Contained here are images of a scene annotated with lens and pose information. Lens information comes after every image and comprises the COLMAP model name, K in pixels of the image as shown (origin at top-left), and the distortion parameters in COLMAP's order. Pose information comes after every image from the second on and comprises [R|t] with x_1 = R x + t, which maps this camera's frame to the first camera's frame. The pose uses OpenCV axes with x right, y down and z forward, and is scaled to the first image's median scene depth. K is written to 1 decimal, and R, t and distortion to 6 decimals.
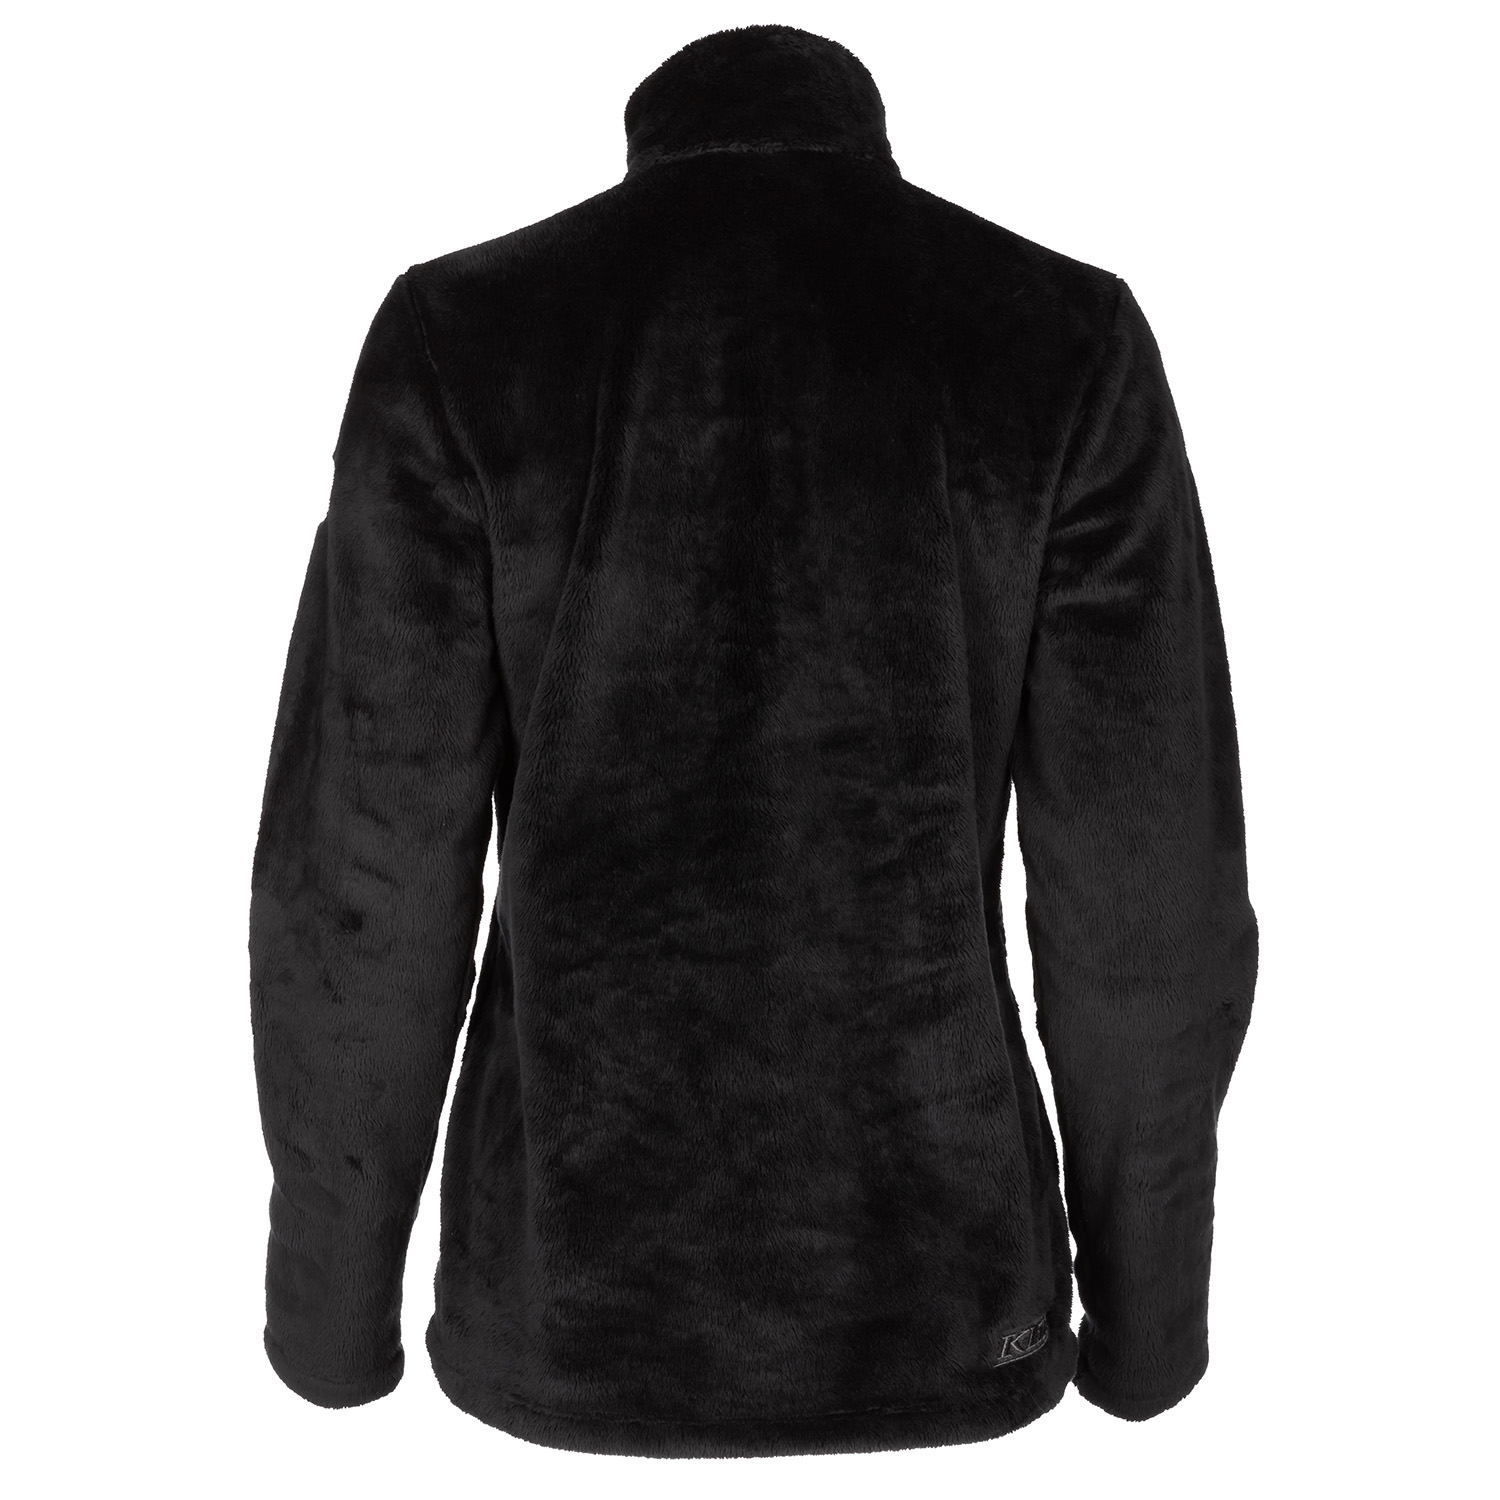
lens RADIAL K [[3724.6, 0, 750.0], [0, 3724.6, 750.0], [0, 0, 1]] dist [0.095391, 0.377420]
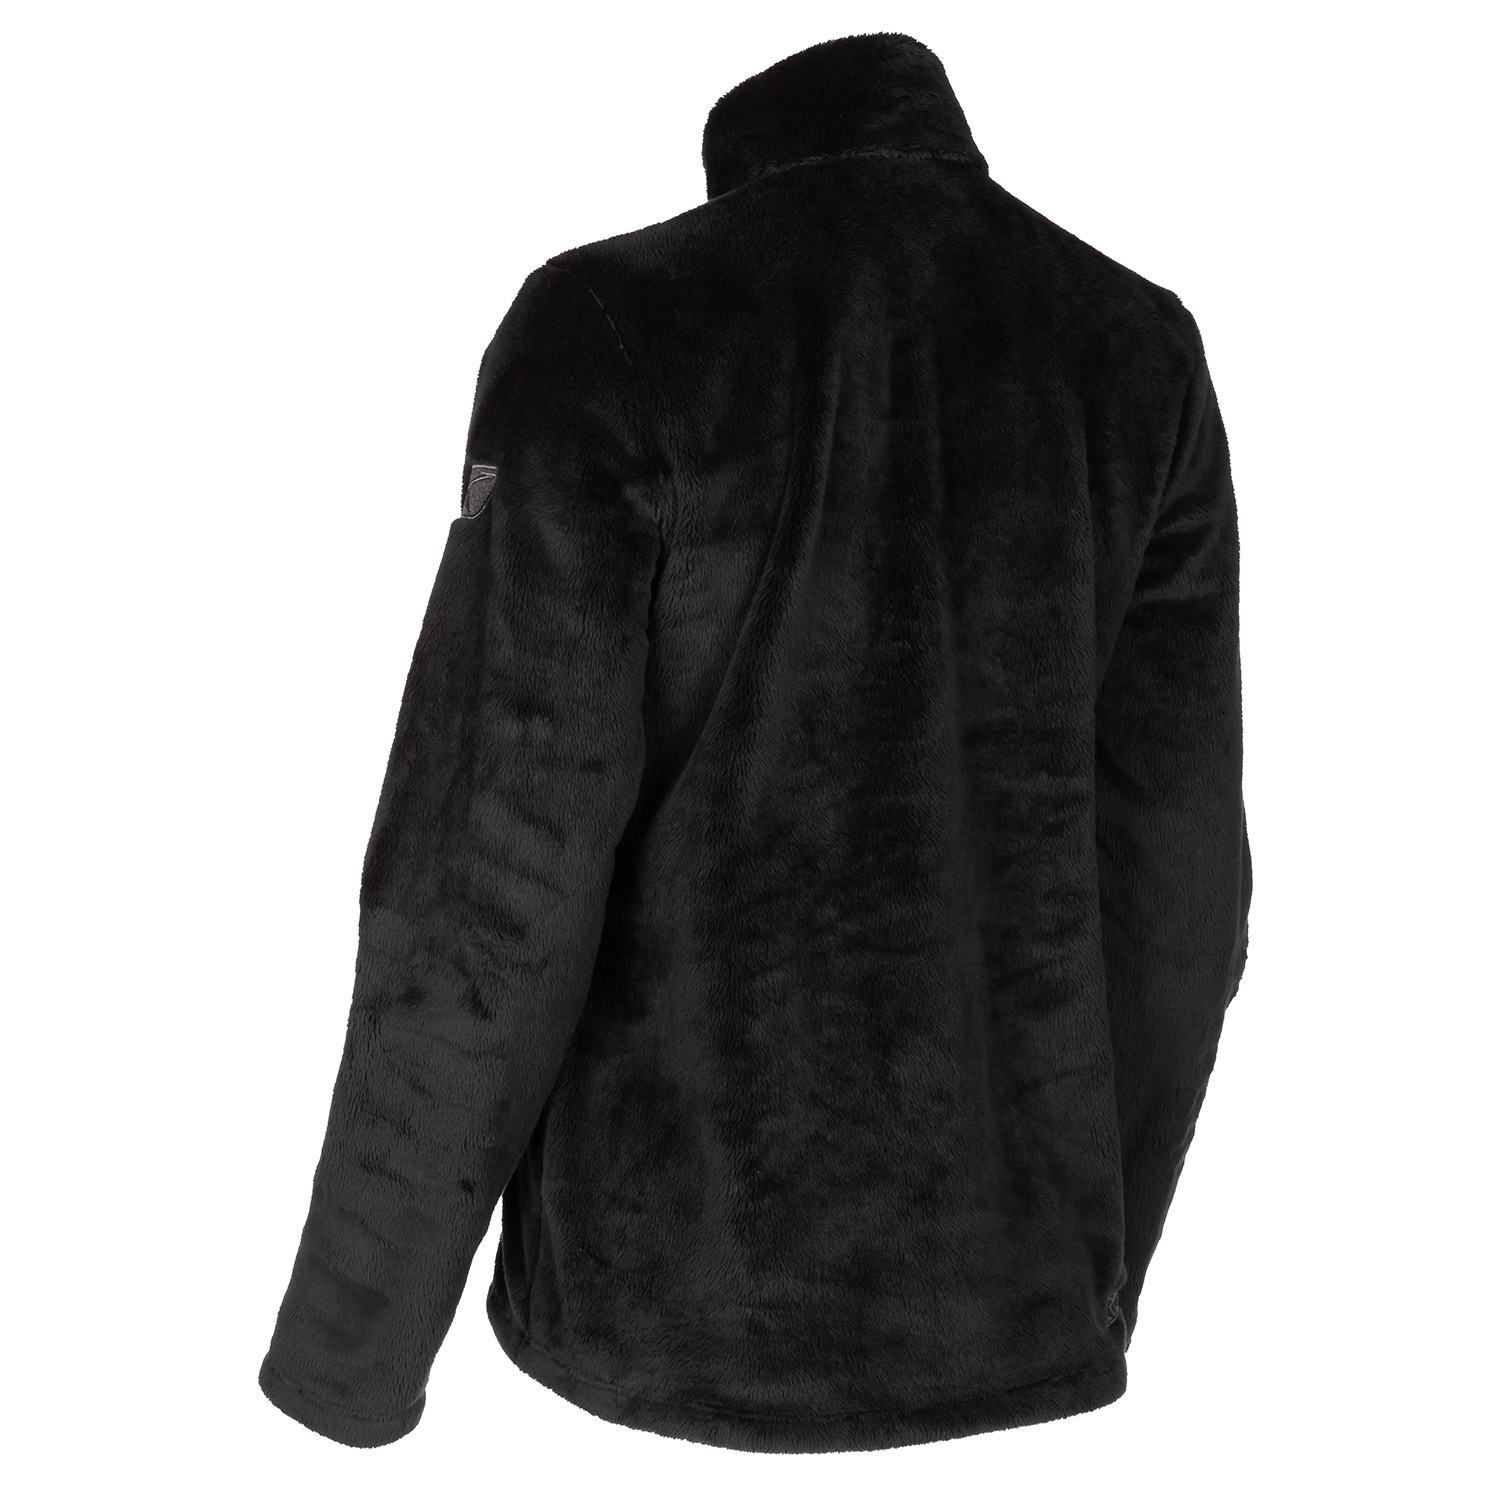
lens RADIAL K [[3482.3, 0, 750.0], [0, 3482.3, 750.0], [0, 0, 1]] dist [0.069325, 0.464084]
pose [[0.890029, -0.024116, 0.455266, -0.472269], [0.025730, 0.999665, 0.002653, -0.002607], [-0.455178, 0.009353, 0.890351, 0.172949]]
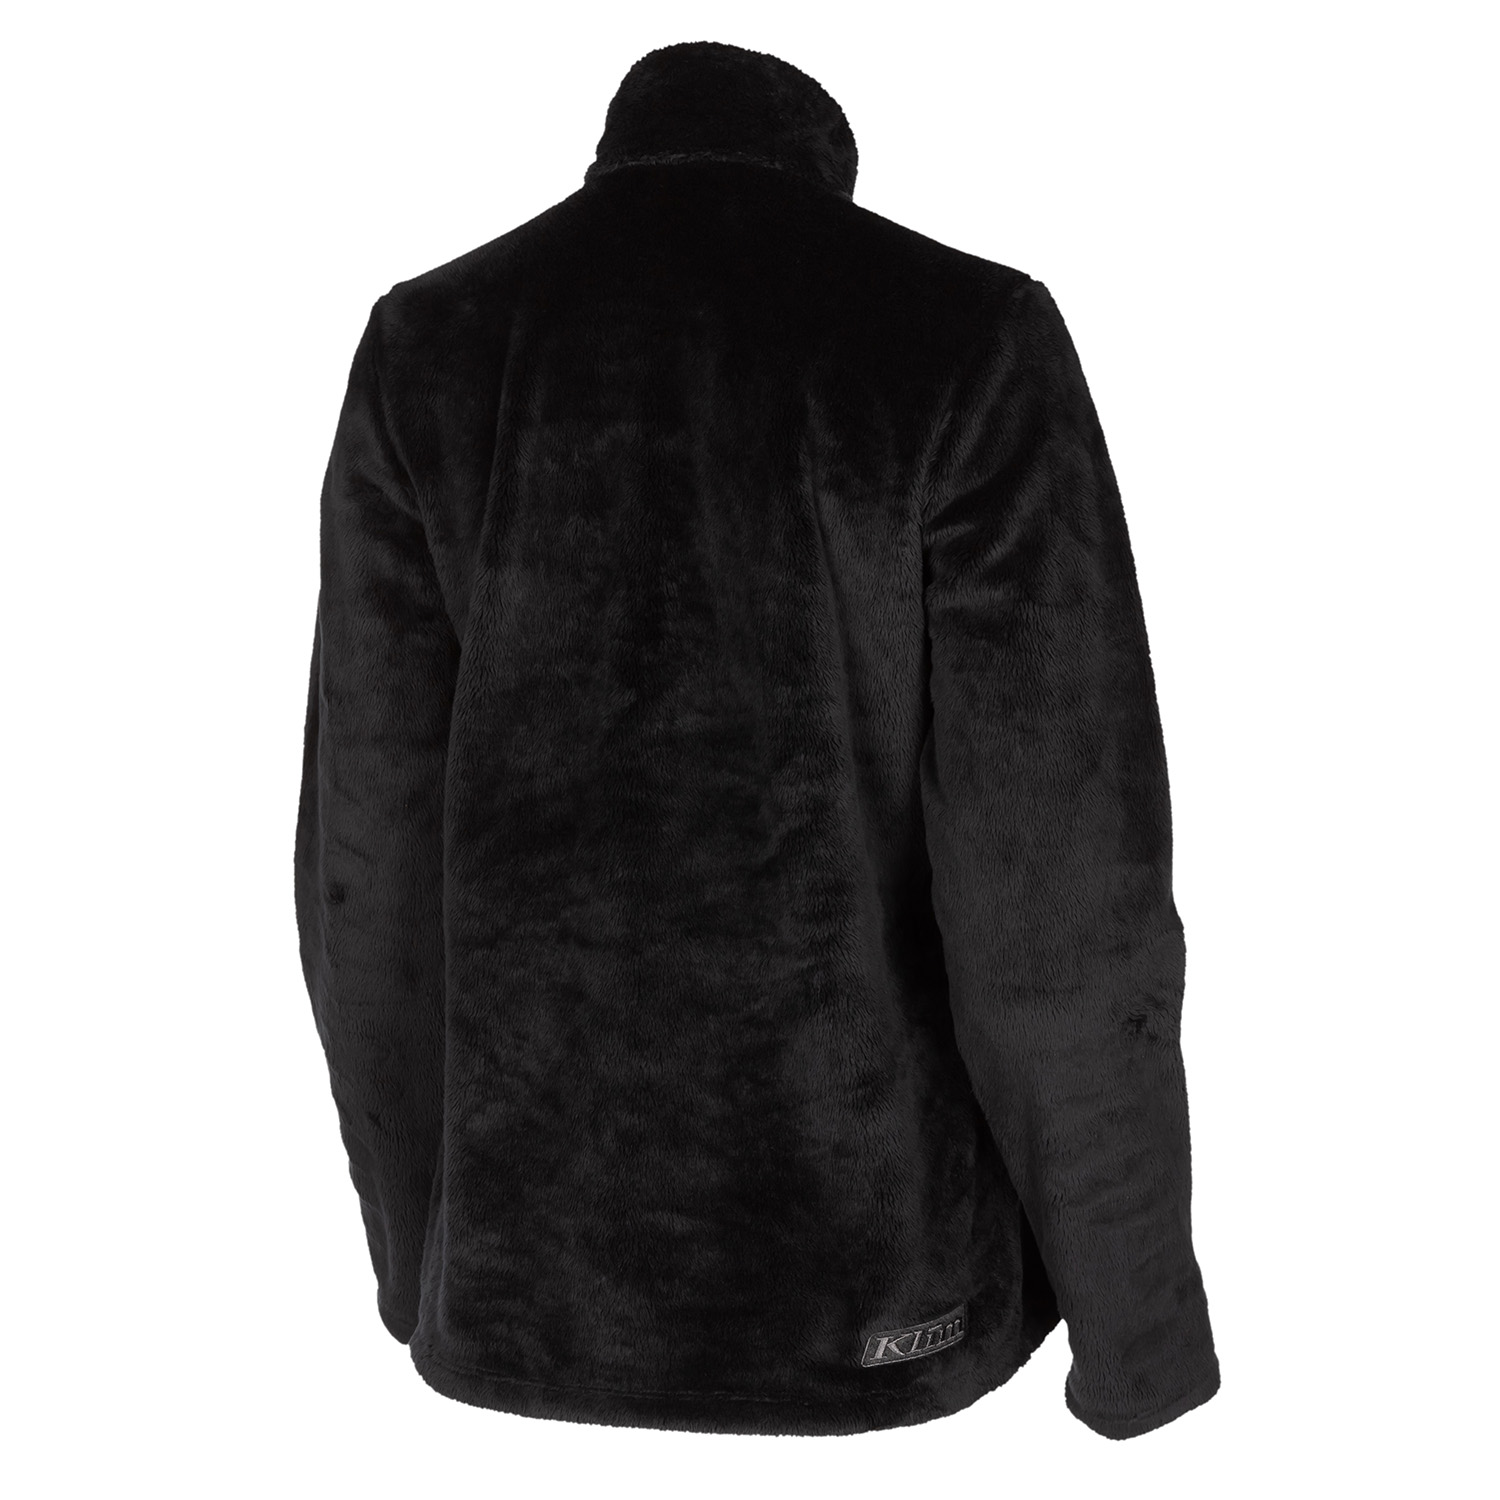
lens RADIAL K [[3482.3, 0, 750.0], [0, 3482.3, 750.0], [0, 0, 1]] dist [0.069325, 0.464084]
pose [[0.915030, 0.031198, -0.402178, 0.415467], [-0.032417, 0.999467, 0.003776, -0.002993], [0.402081, 0.009582, 0.915554, 0.128217]]
